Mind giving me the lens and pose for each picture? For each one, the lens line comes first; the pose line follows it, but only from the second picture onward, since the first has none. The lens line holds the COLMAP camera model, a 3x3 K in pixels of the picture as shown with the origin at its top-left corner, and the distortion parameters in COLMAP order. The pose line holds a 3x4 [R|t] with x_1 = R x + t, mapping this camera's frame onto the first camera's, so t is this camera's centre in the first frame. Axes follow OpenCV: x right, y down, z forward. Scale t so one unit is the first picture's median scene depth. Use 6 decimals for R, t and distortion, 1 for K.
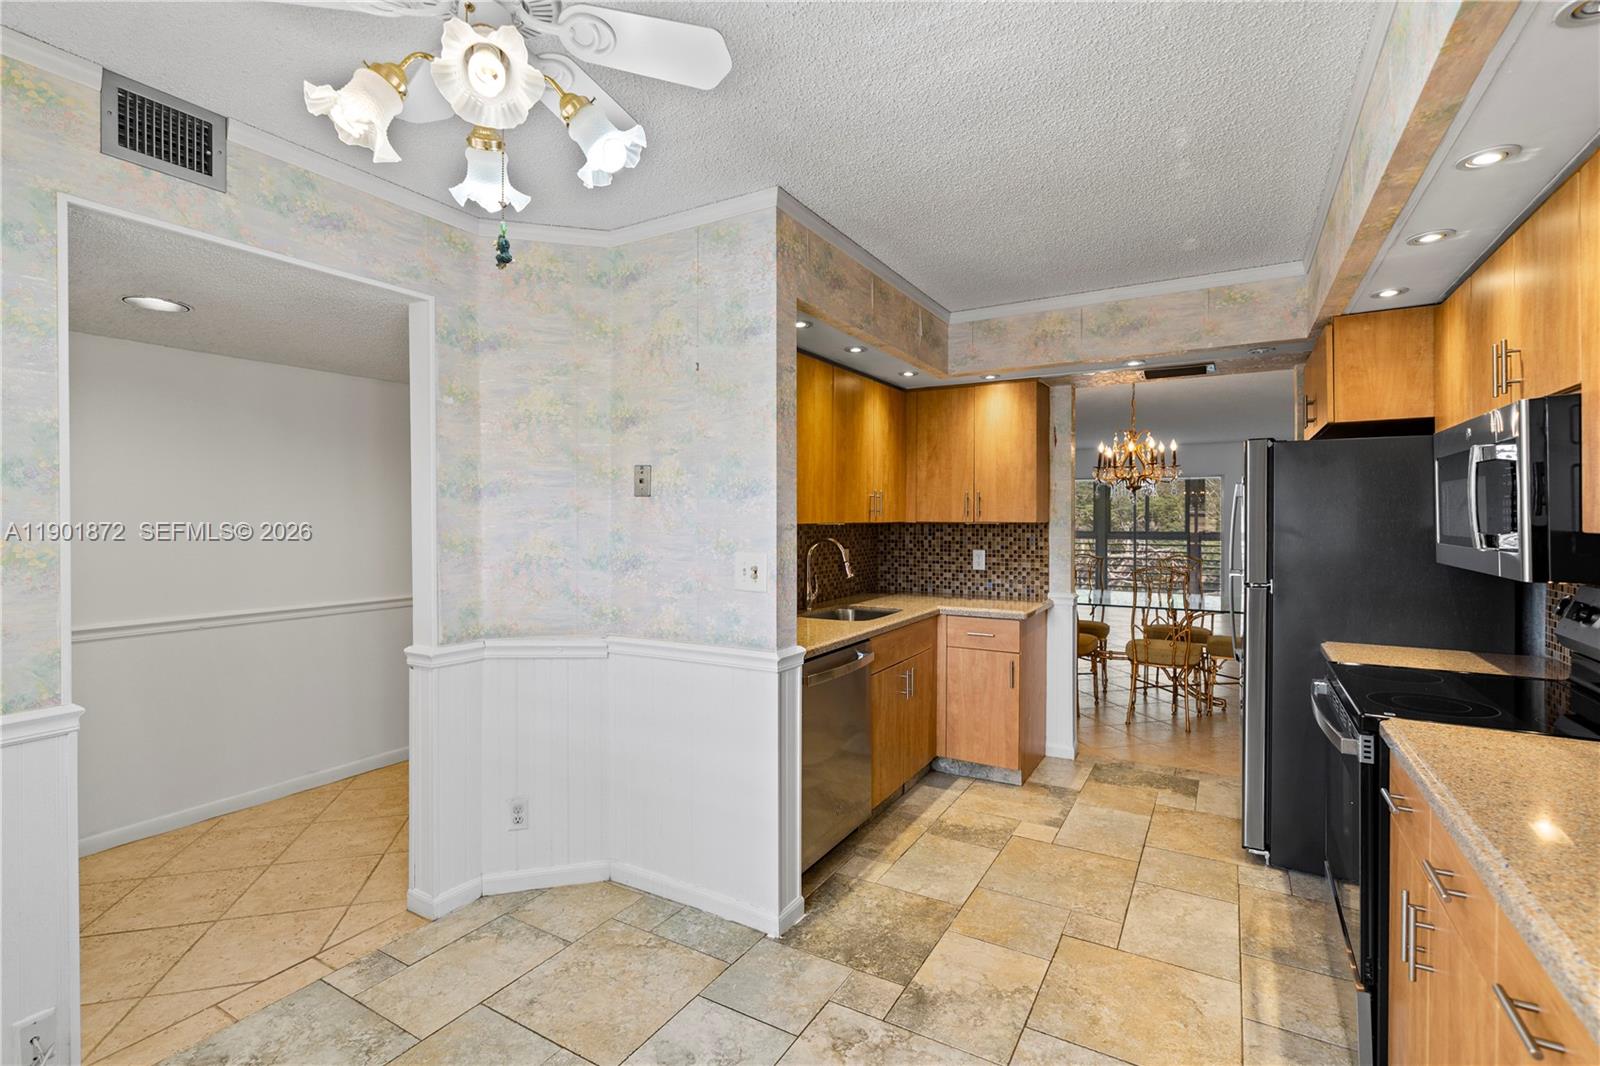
lens RADIAL K [[725.8, 0, 797.6], [0, 725.8, 520.0], [0, 0, 1]] dist [-0.011489, 0.005094]
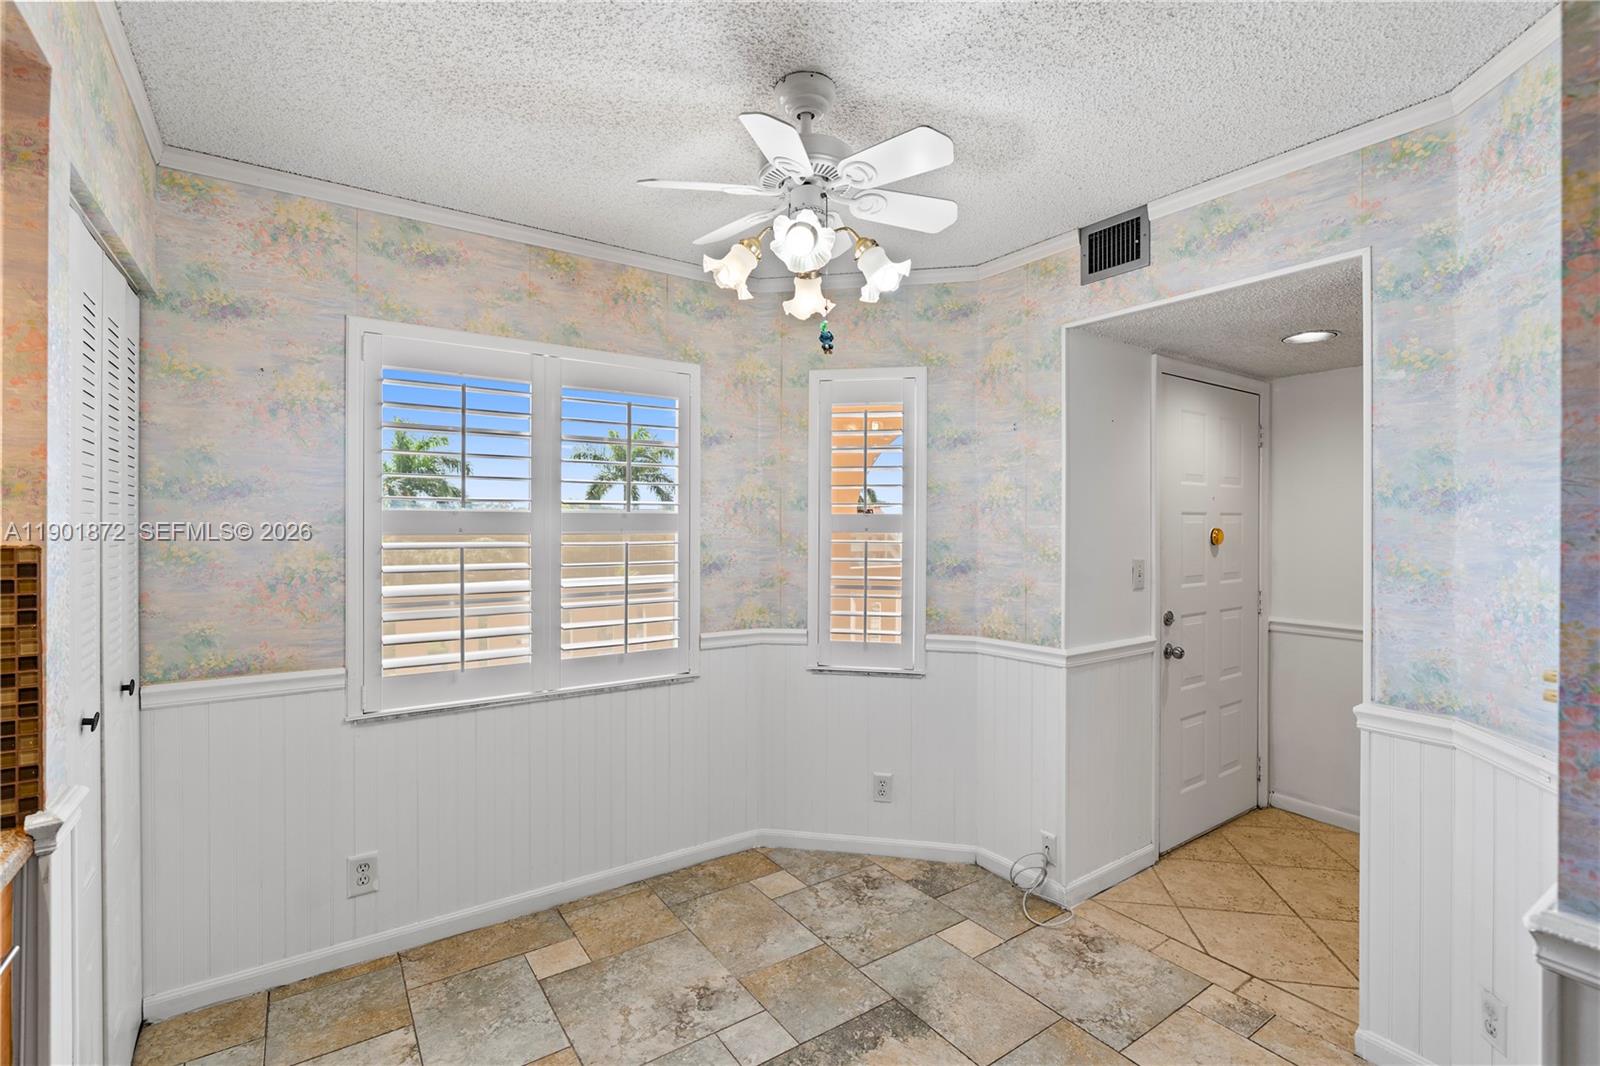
lens RADIAL K [[725.8, 0, 805.0], [0, 725.8, 519.6], [0, 0, 1]] dist [-0.011489, 0.005094]
pose [[-0.411753, -0.003360, -0.911289, 0.295712], [-0.007048, 0.999975, -0.000502, -0.009391], [0.911268, 0.006216, -0.411766, 0.515255]]
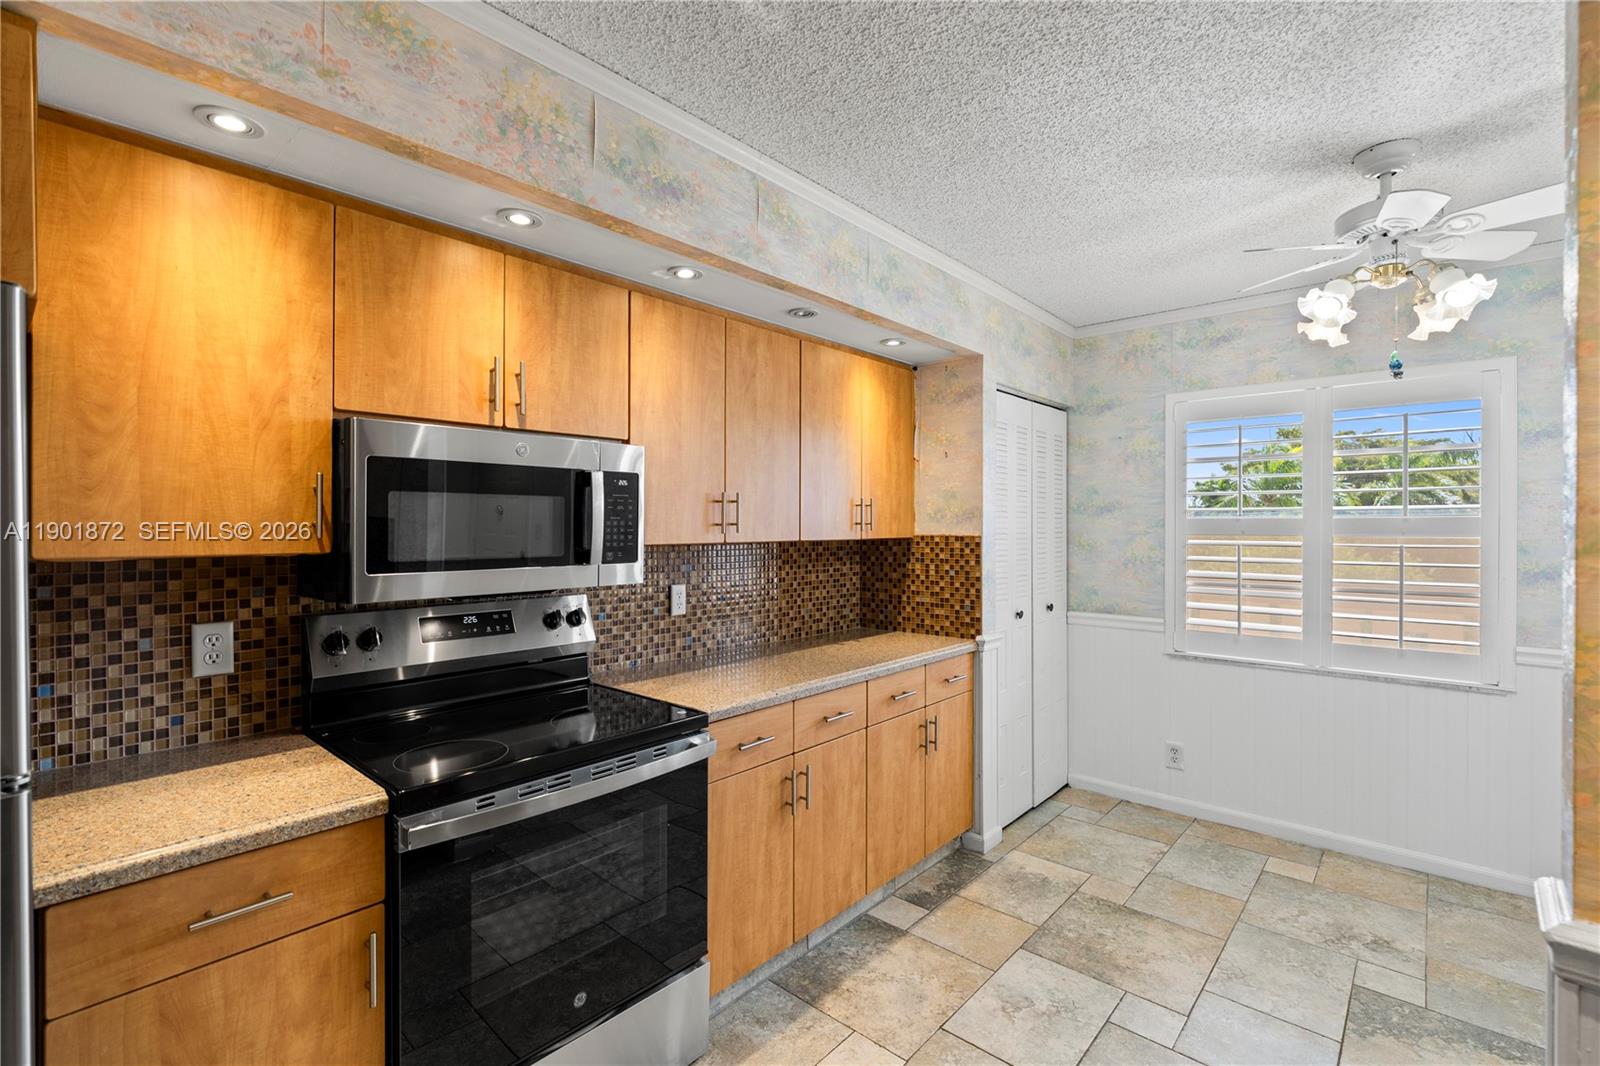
lens RADIAL K [[725.8, 0, 794.0], [0, 725.8, 529.6], [0, 0, 1]] dist [-0.011489, 0.005094]
pose [[-0.980857, -0.000492, 0.194731, 0.195767], [0.001358, 0.999955, 0.009364, -0.010584], [-0.194726, 0.009449, -0.980812, 0.938242]]
